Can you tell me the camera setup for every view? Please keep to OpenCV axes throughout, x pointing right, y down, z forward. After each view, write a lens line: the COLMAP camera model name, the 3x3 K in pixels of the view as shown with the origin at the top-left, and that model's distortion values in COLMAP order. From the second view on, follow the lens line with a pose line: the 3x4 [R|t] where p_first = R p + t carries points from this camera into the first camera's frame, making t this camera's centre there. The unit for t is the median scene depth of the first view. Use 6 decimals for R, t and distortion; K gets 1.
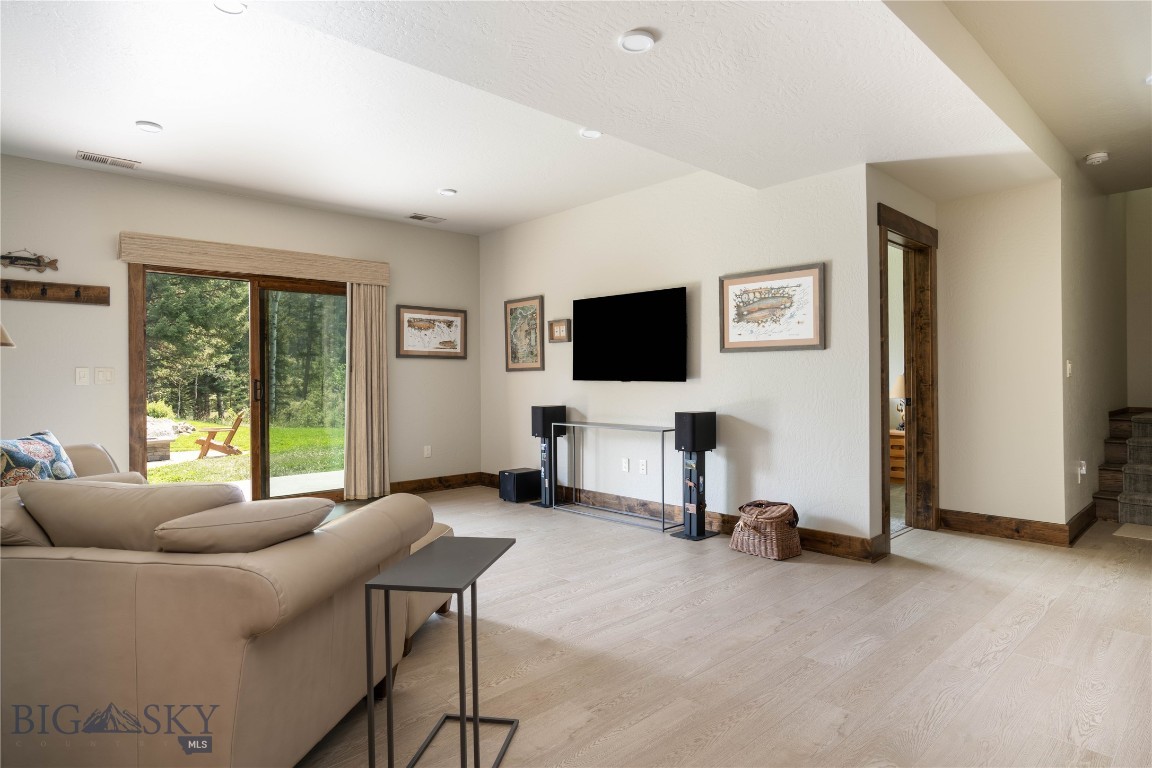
lens RADIAL K [[631.4, 0, 578.7], [0, 631.4, 377.9], [0, 0, 1]] dist [-0.000764, -0.000027]
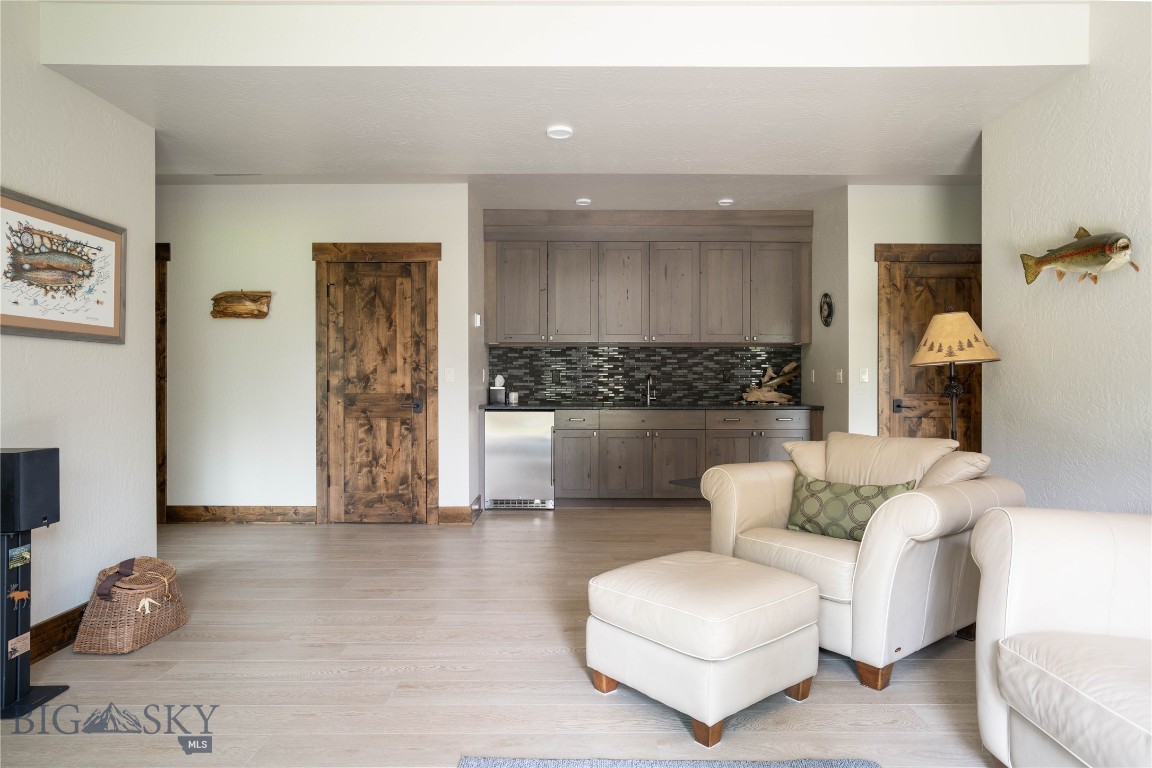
lens RADIAL K [[687.0, 0, 578.8], [0, 687.0, 385.1], [0, 0, 1]] dist [0.002250, 0.000272]
pose [[-0.722465, 0.001859, 0.691405, -0.534329], [0.005232, 0.999982, 0.002778, 0.004068], [-0.691388, 0.005625, -0.722462, 1.138787]]
